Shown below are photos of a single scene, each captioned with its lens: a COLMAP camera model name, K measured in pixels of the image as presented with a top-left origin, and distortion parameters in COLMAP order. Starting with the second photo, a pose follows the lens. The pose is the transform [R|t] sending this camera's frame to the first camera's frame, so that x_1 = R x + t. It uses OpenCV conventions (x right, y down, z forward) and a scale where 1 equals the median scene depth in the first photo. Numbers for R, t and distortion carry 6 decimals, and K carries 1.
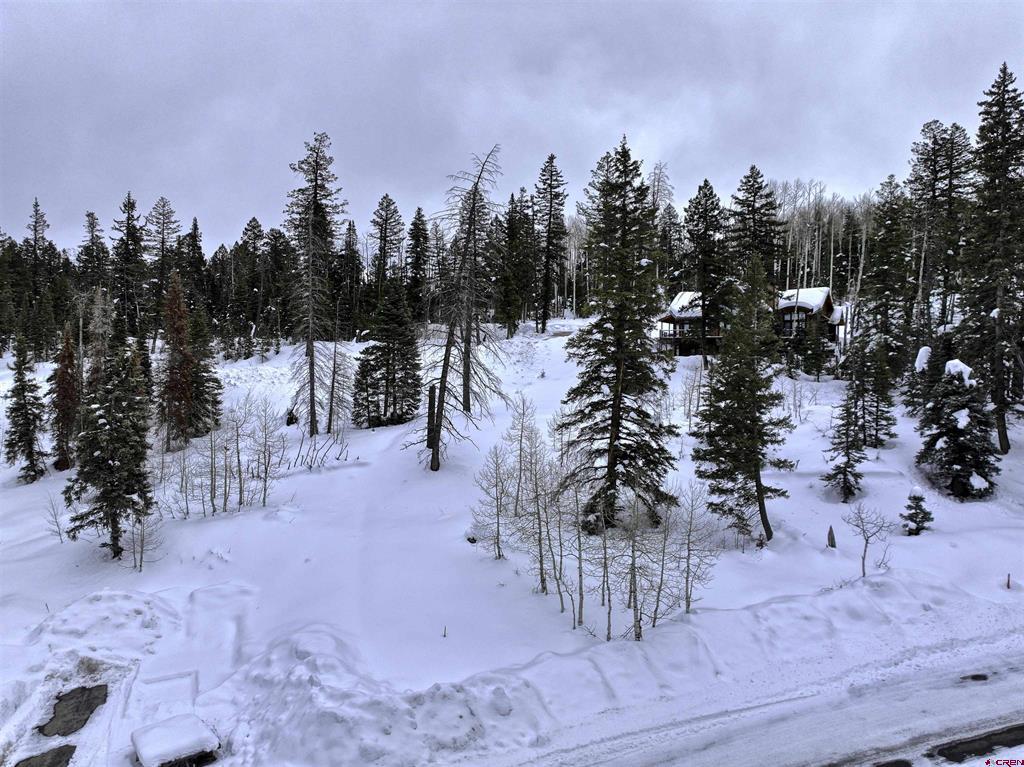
lens RADIAL K [[722.5, 0, 513.6], [0, 722.5, 380.5], [0, 0, 1]] dist [0.000859, 0.017753]
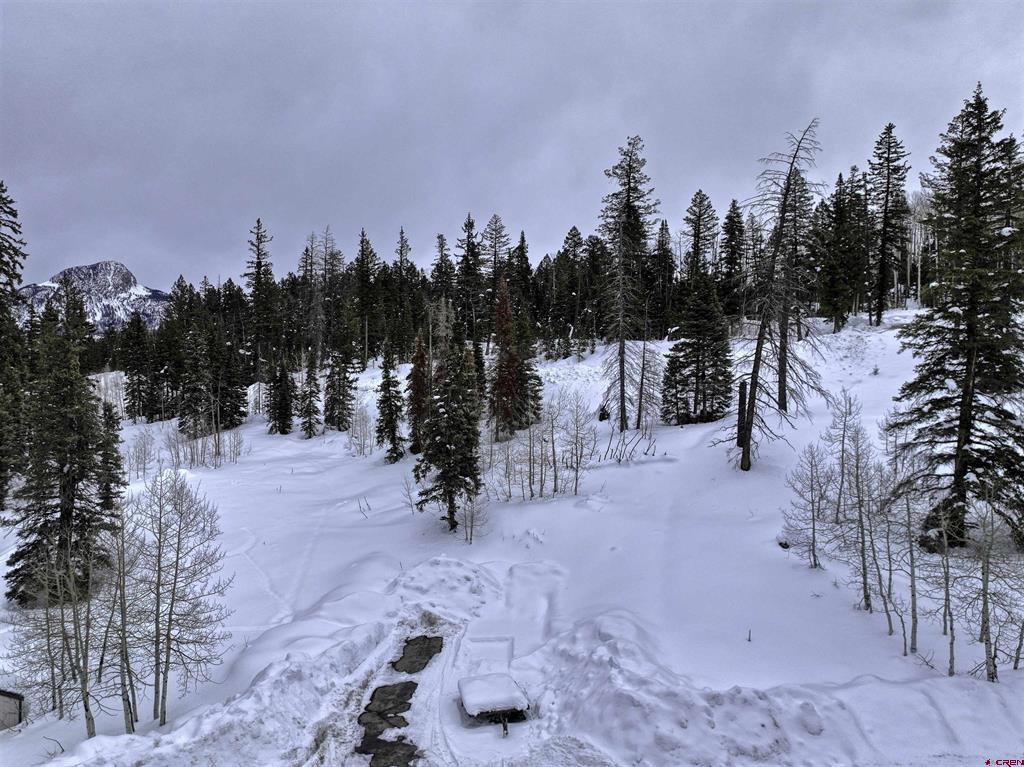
lens RADIAL K [[722.5, 0, 513.6], [0, 722.5, 380.5], [0, 0, 1]] dist [0.000859, 0.017753]
pose [[0.908406, 0.000318, -0.418088, 0.014592], [-0.001138, 0.999998, -0.001711, 0.009646], [0.418087, 0.002030, 0.908405, 0.003696]]
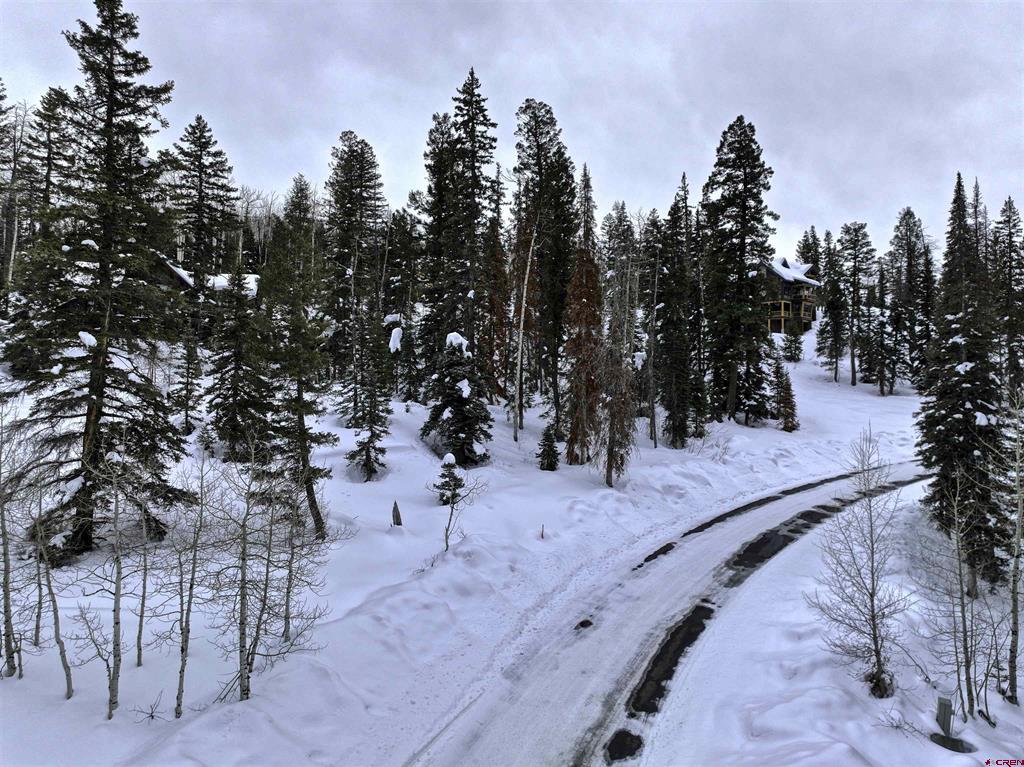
lens RADIAL K [[722.5, 0, 513.6], [0, 722.5, 380.5], [0, 0, 1]] dist [0.000859, 0.017753]
pose [[0.663260, 0.012569, 0.748283, -0.102200], [0.005692, 0.999745, -0.021838, 0.064260], [-0.748367, 0.018744, 0.663020, 0.268153]]
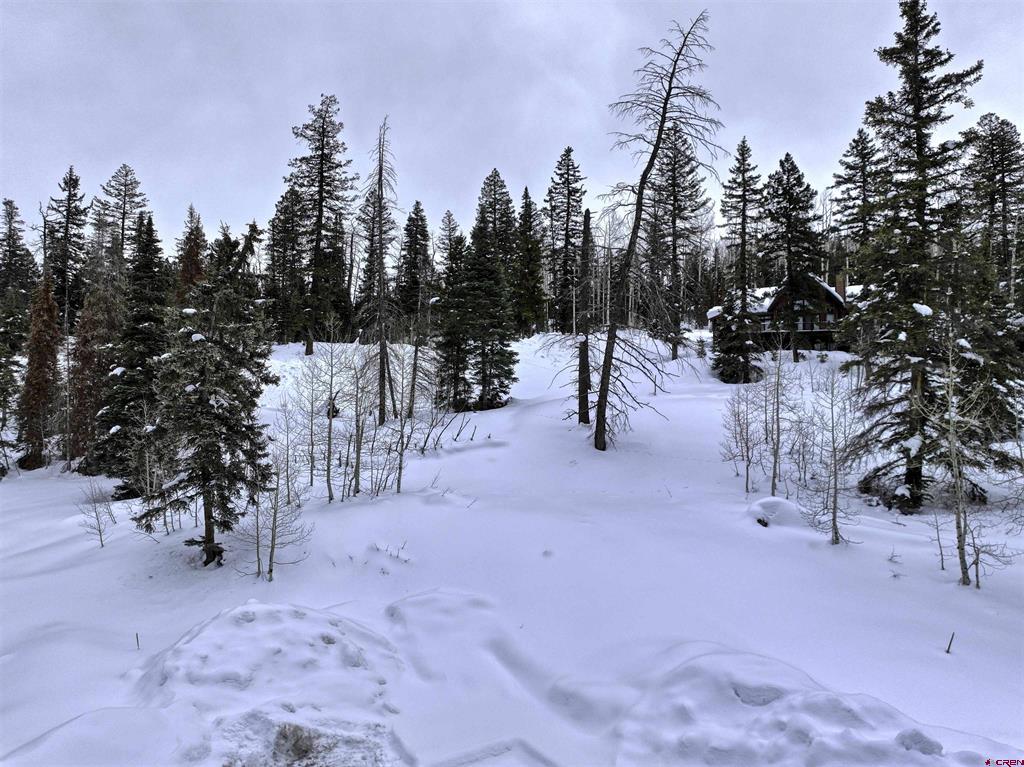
lens RADIAL K [[722.5, 0, 513.6], [0, 722.5, 380.5], [0, 0, 1]] dist [0.000859, 0.017753]
pose [[0.991325, 0.004929, 0.131339, -0.355499], [0.004848, 0.997245, -0.074019, 0.129690], [-0.131342, 0.074014, 0.988570, 0.333234]]
